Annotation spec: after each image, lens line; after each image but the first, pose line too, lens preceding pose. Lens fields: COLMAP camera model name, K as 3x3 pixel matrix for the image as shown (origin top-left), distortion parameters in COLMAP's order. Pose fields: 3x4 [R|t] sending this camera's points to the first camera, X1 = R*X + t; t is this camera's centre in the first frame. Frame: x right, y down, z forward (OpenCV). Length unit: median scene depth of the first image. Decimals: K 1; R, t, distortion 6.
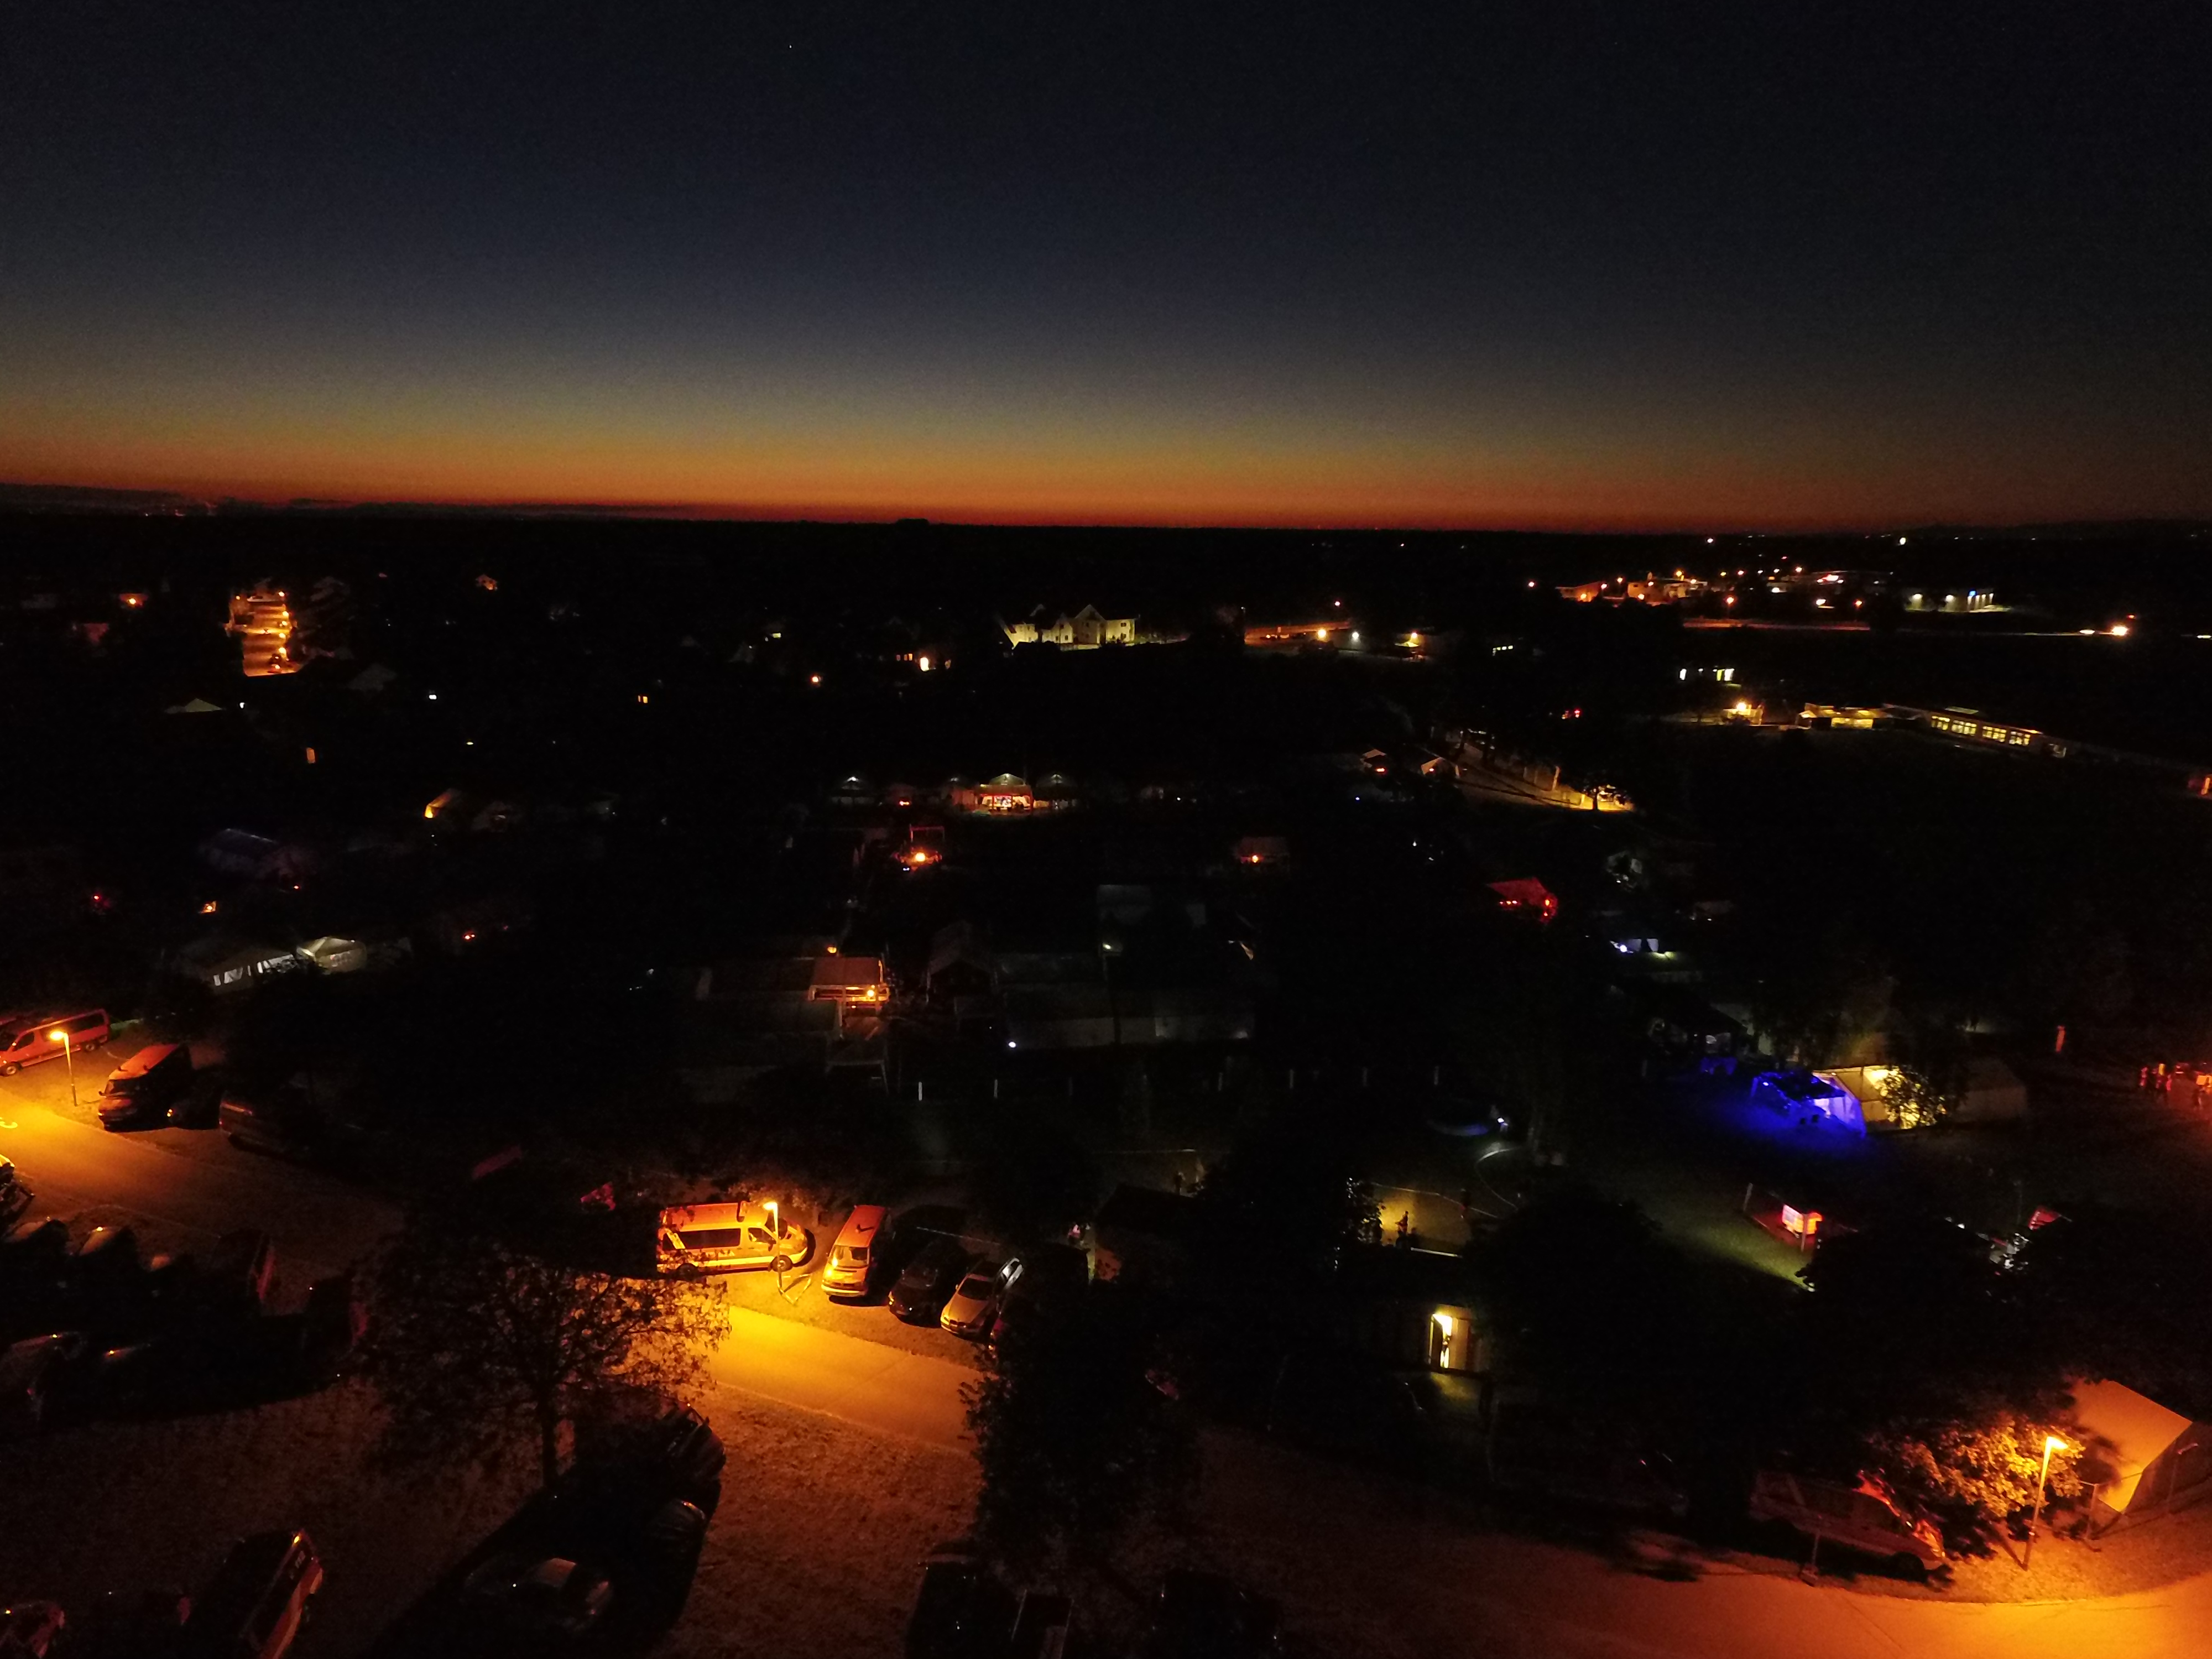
lens RADIAL K [[1280.2, 0, 1098.2], [0, 1280.2, 820.1], [0, 0, 1]] dist [-0.008330, 0.010779]
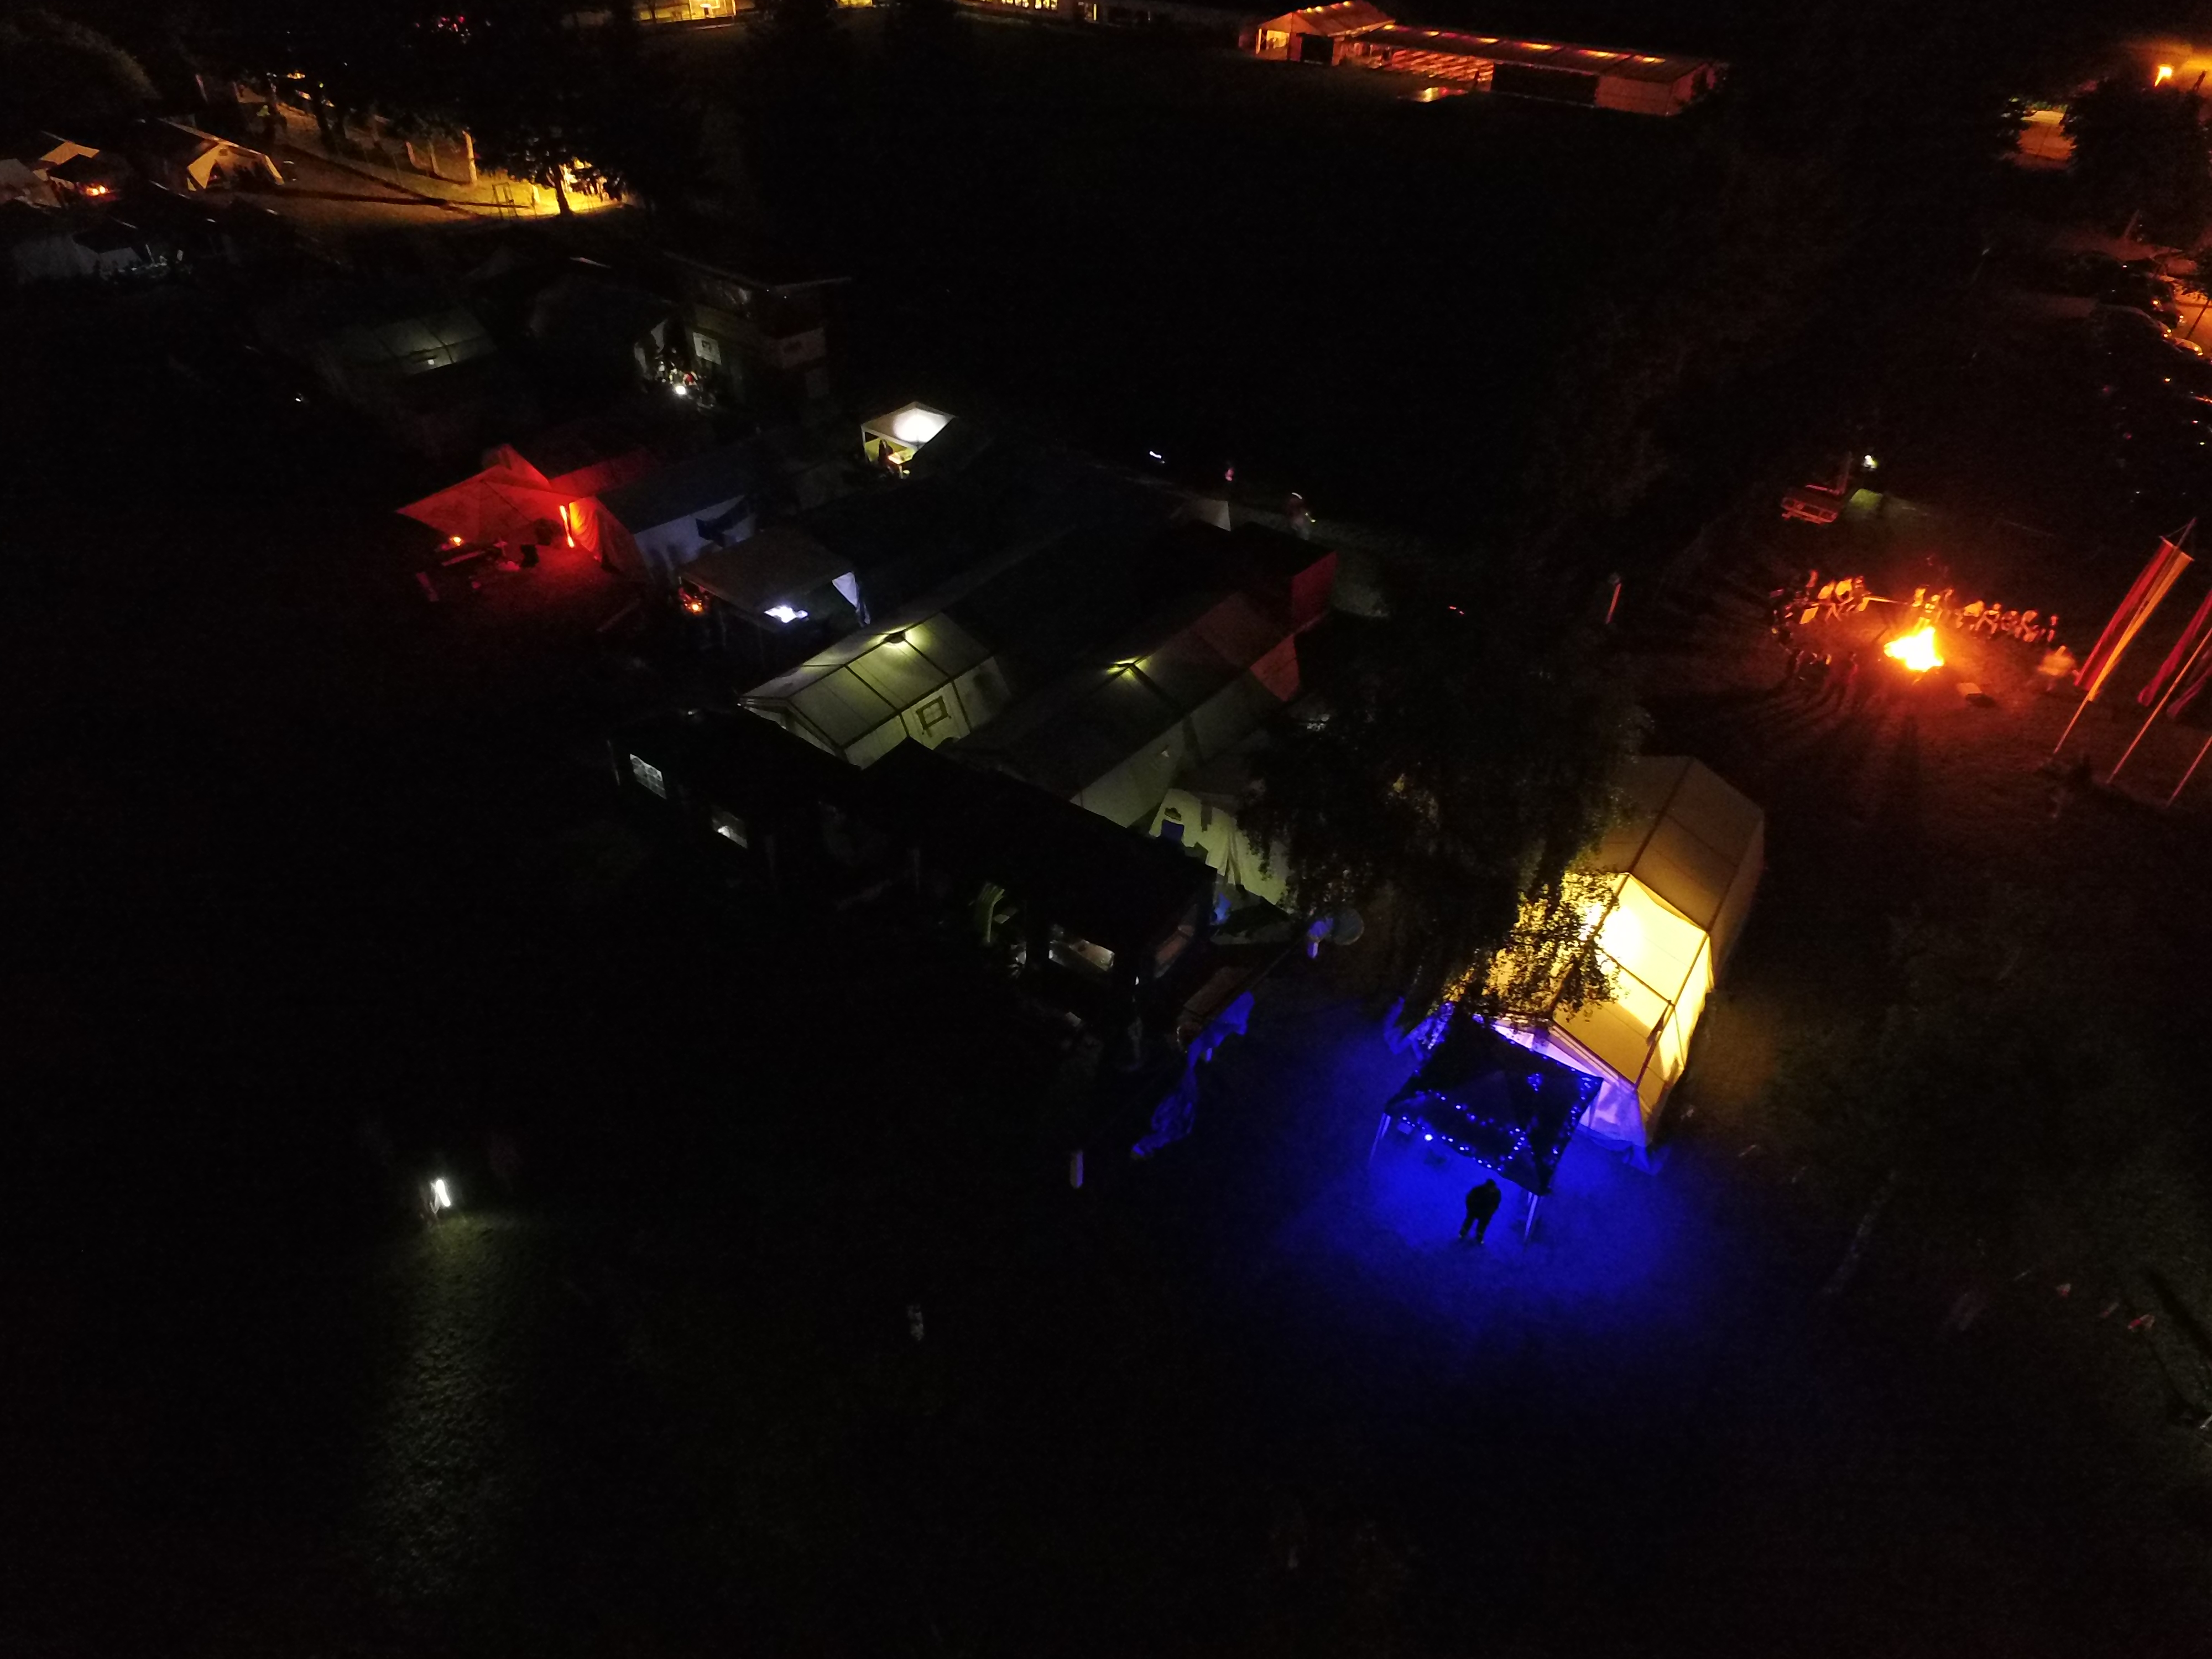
lens RADIAL K [[1280.2, 0, 1098.2], [0, 1280.2, 820.1], [0, 0, 1]] dist [-0.008330, 0.010779]
pose [[0.723706, -0.435252, 0.535542, 0.139423], [0.148532, 0.856079, 0.495043, -0.020311], [-0.673935, -0.278721, 0.684198, 0.377335]]
